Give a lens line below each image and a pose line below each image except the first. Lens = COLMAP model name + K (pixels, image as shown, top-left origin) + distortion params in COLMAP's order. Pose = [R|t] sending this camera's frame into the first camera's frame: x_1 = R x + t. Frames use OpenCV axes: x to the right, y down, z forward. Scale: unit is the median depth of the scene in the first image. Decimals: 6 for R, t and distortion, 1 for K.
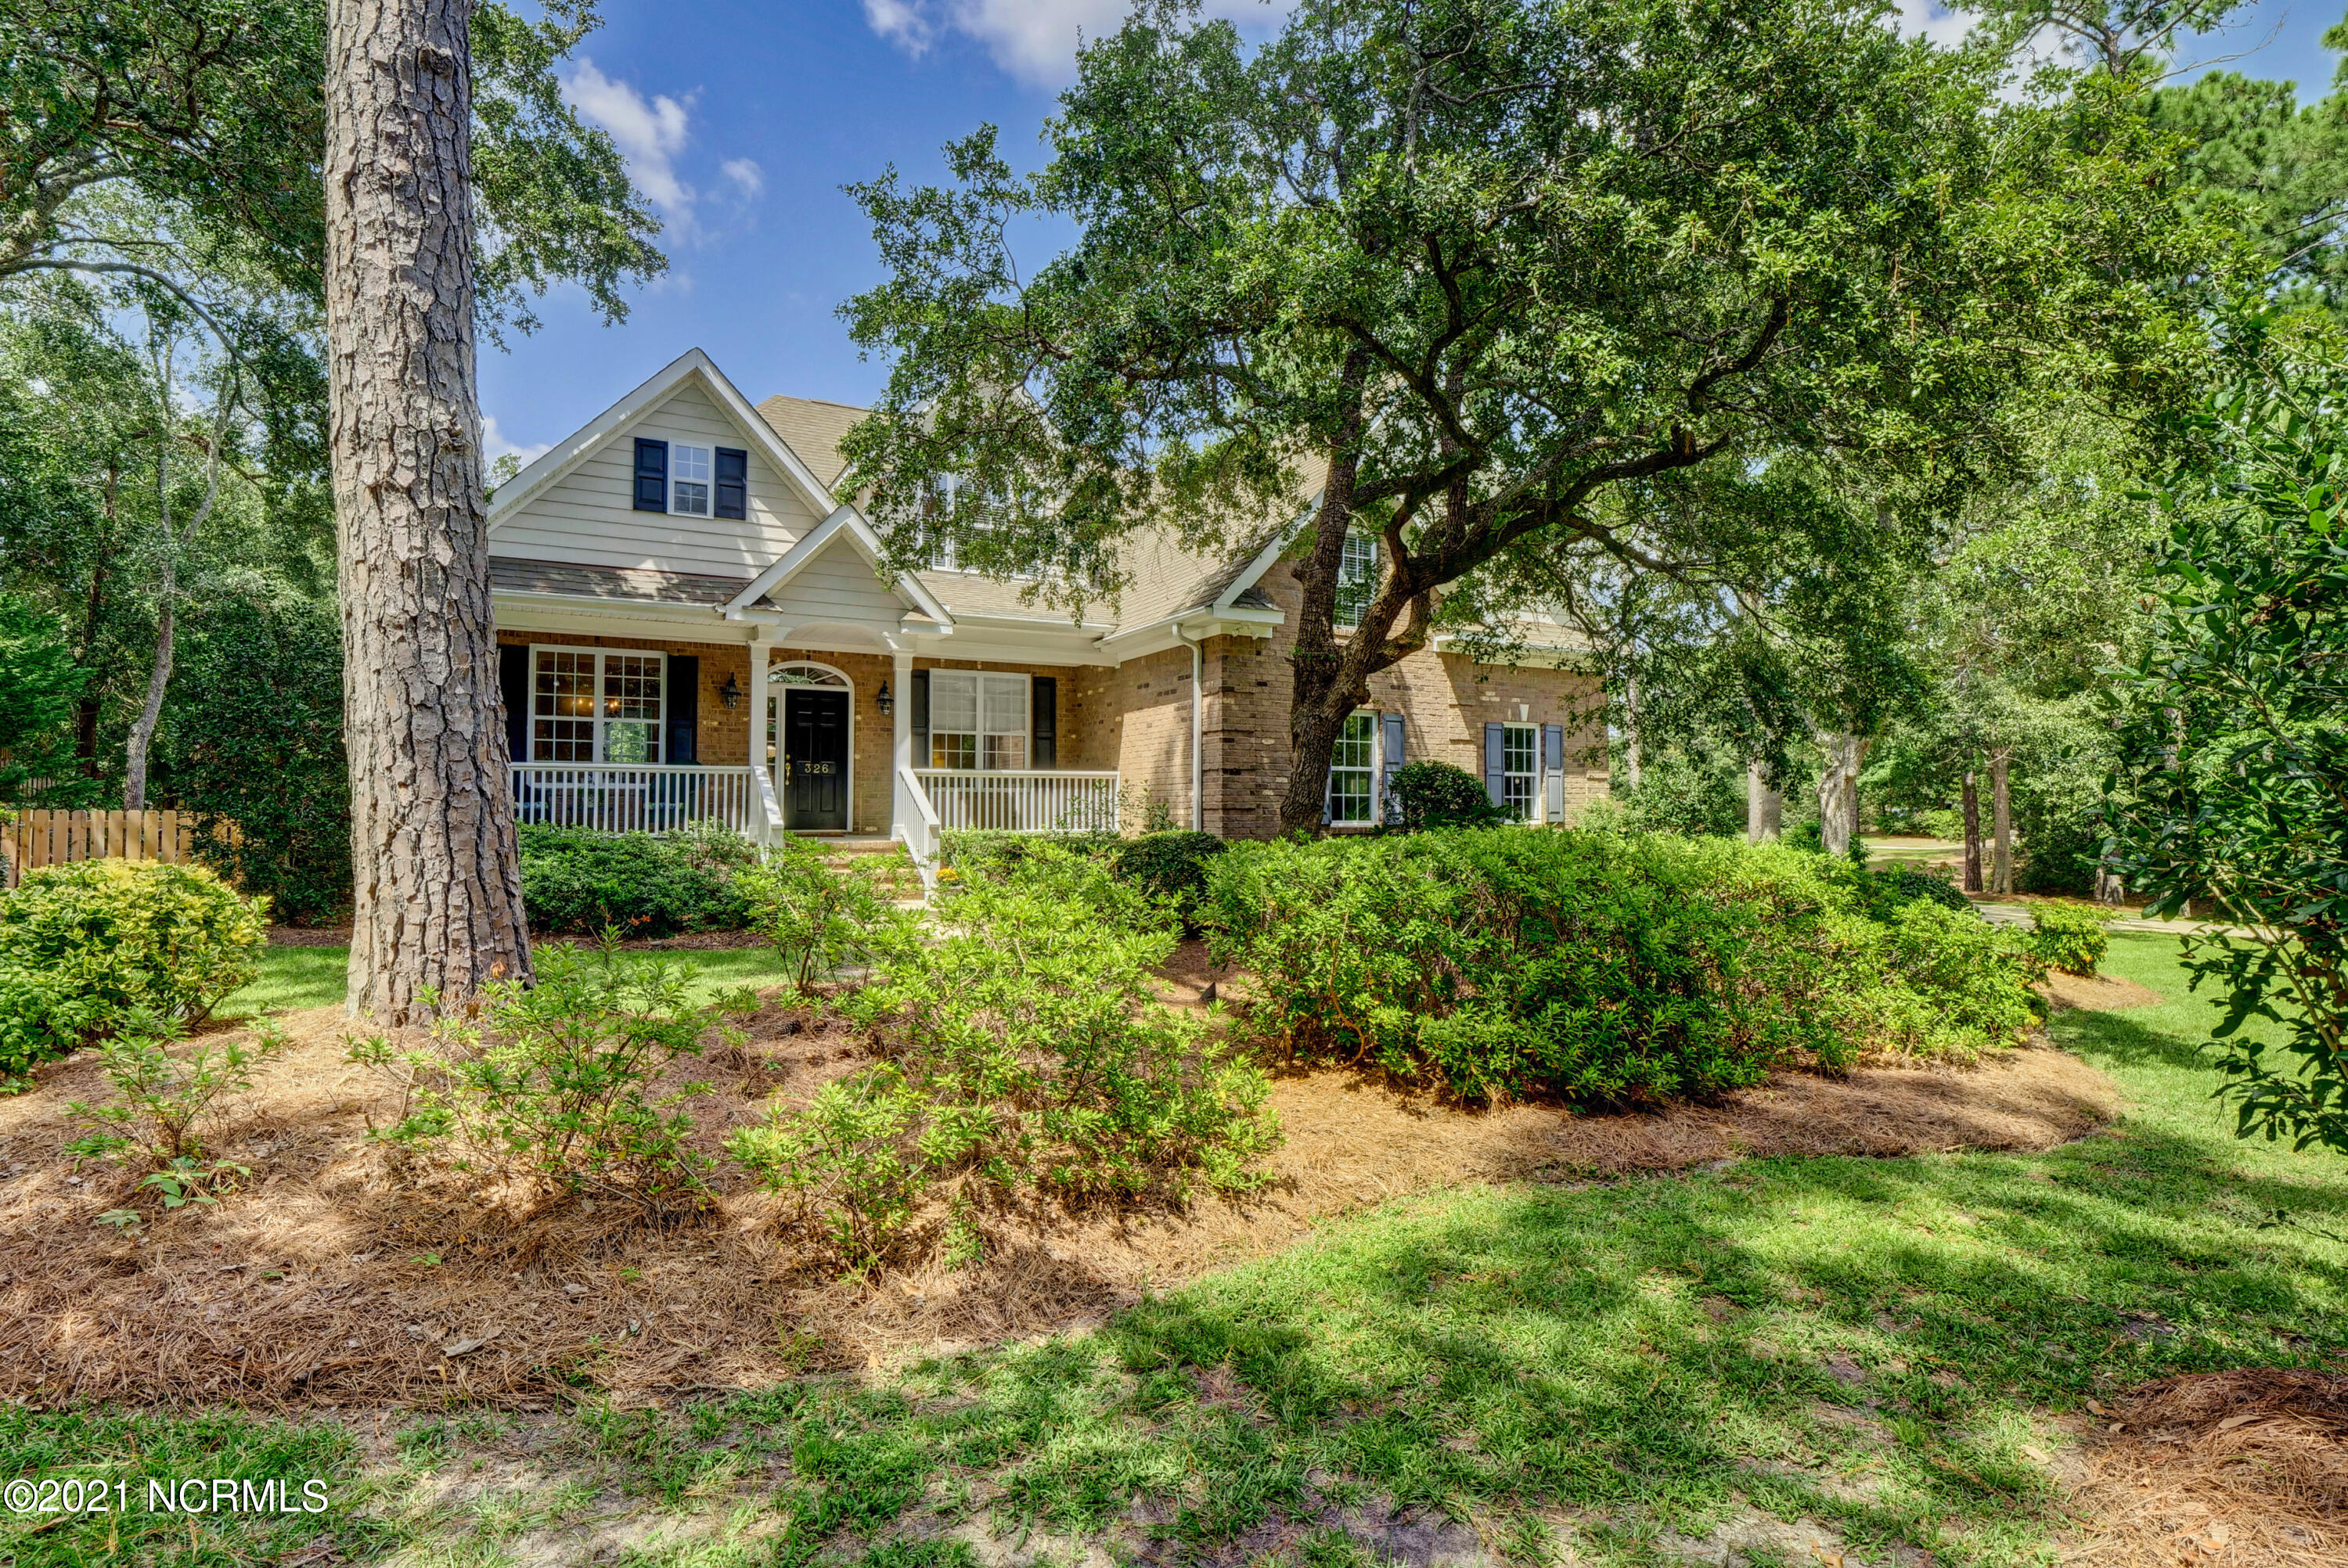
lens RADIAL K [[1146.6, 0, 1181.6], [0, 1146.6, 773.9], [0, 0, 1]] dist [-0.016617, 0.001060]
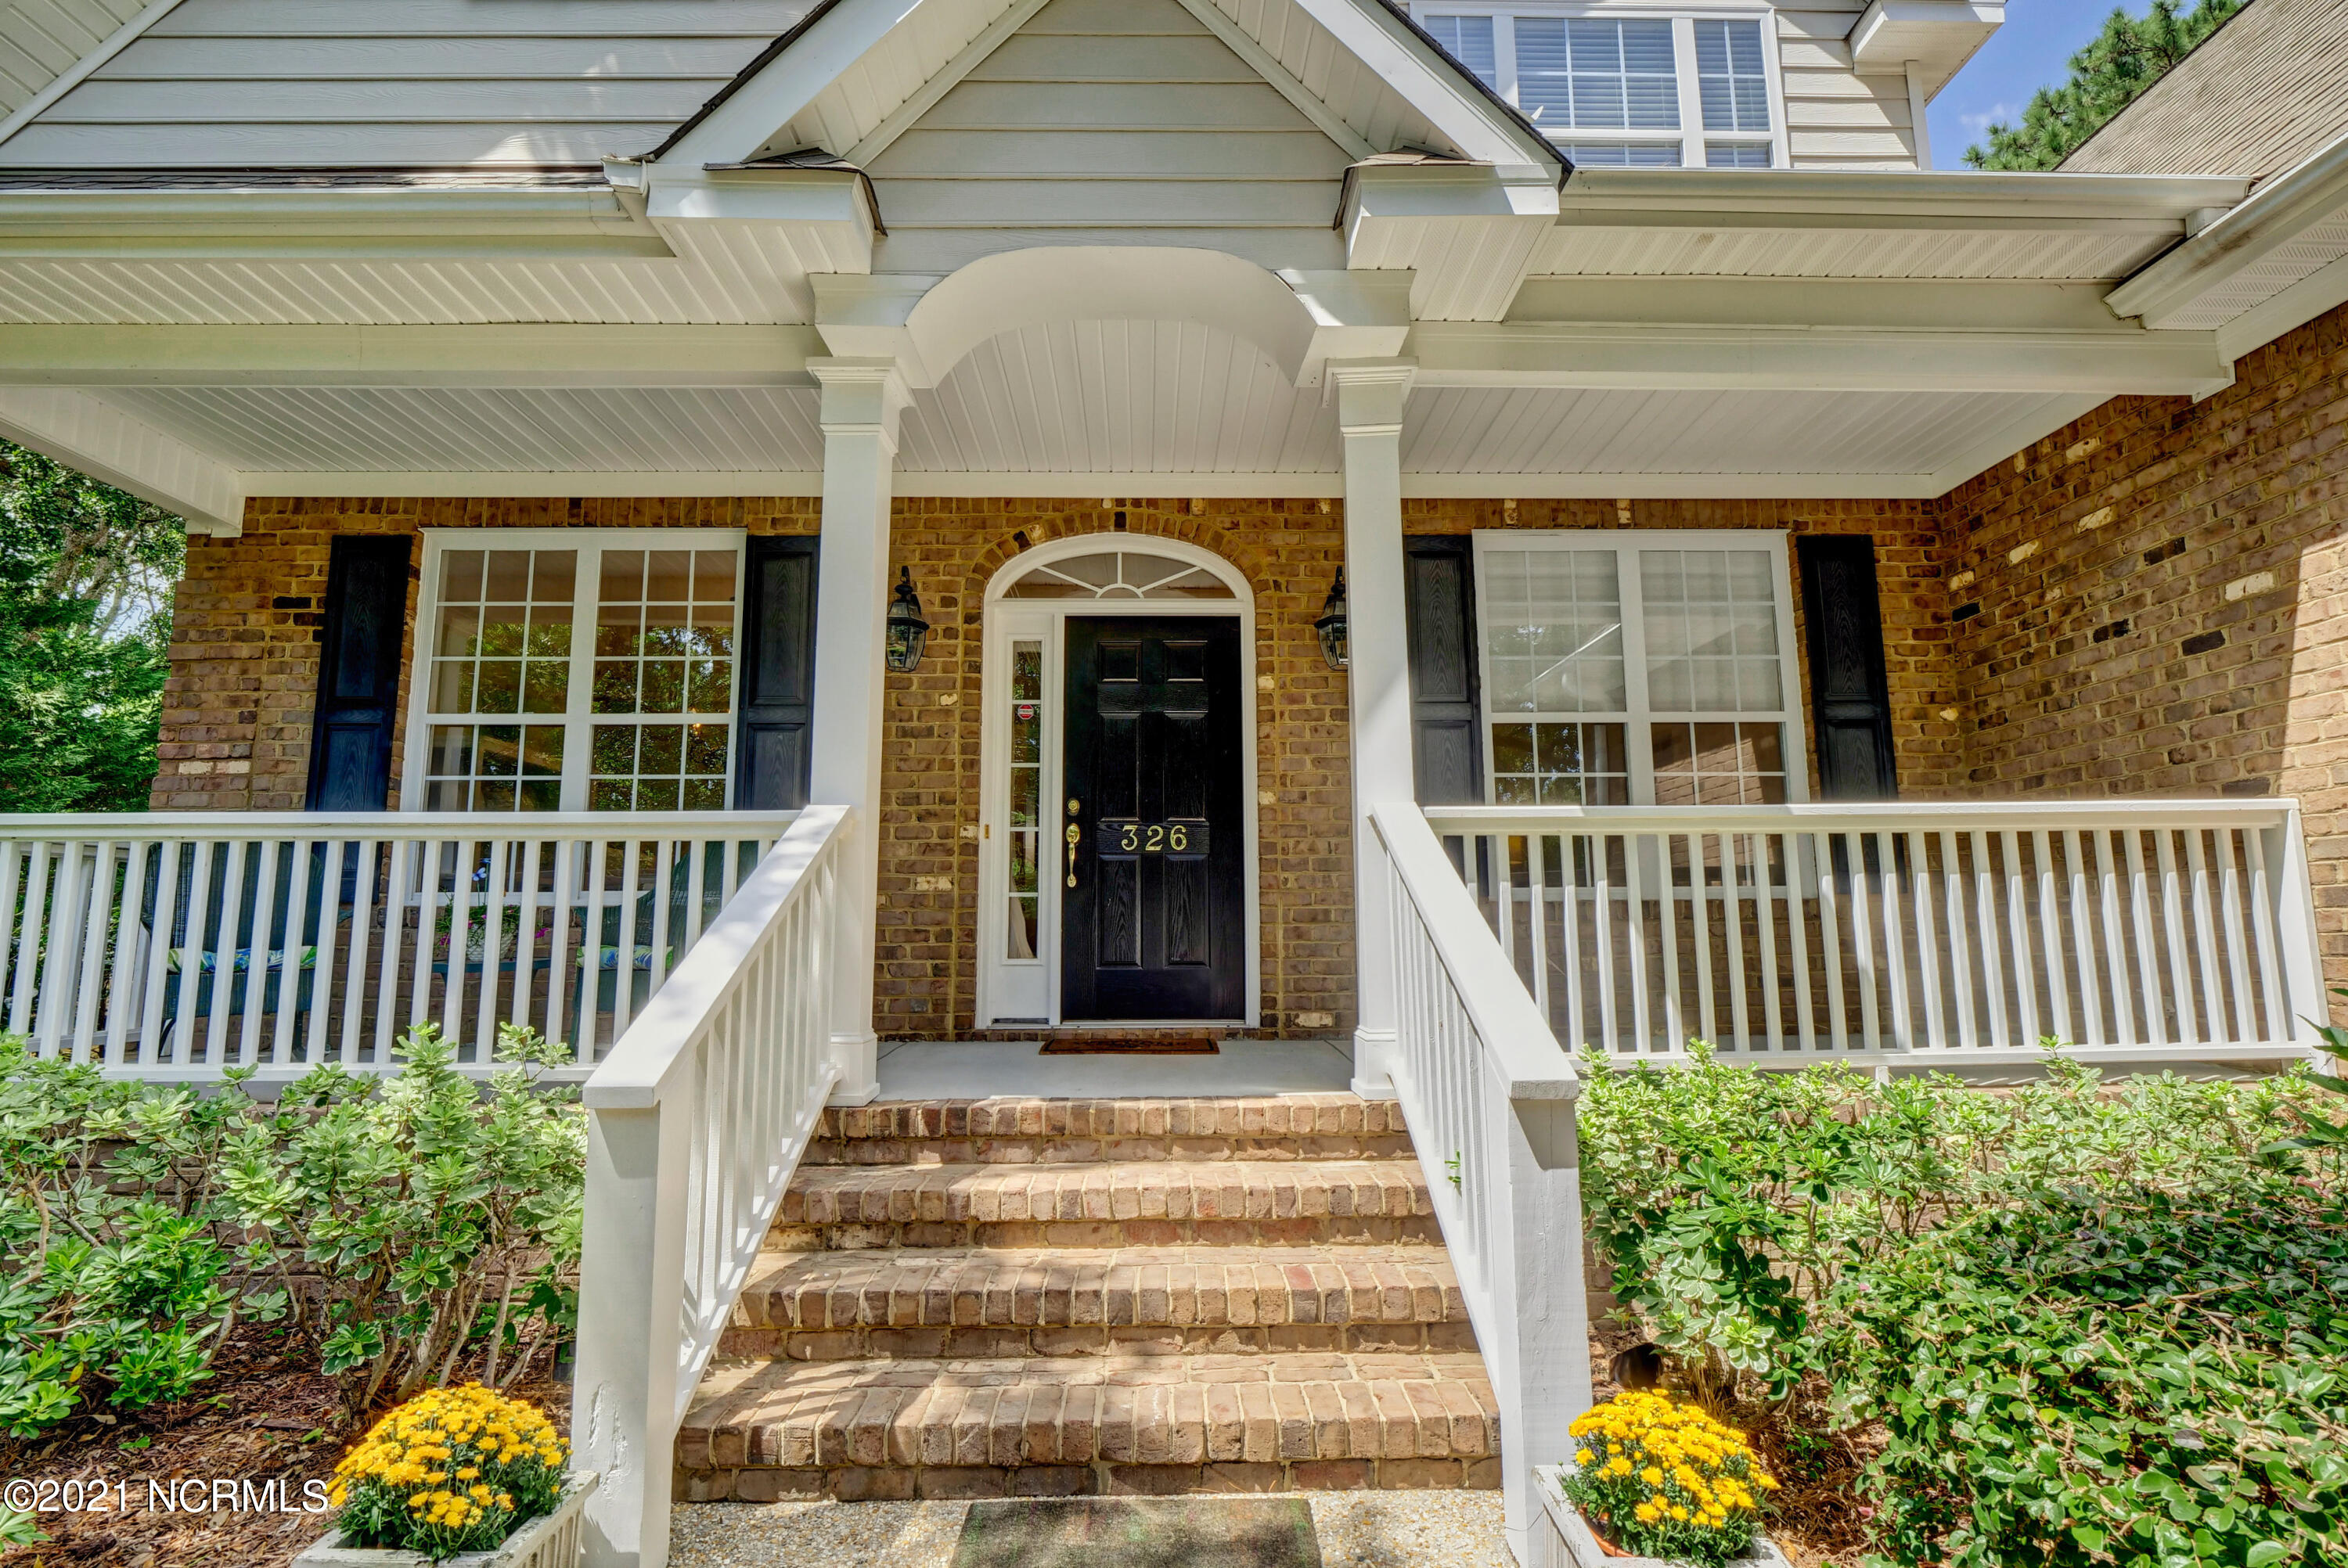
lens RADIAL K [[1146.6, 0, 1181.6], [0, 1146.6, 773.9], [0, 0, 1]] dist [-0.016617, 0.001060]
pose [[0.890737, -0.070813, -0.448970, -0.166131], [0.020553, 0.993054, -0.115852, 0.016806], [0.454055, 0.093966, 0.886005, 0.742588]]
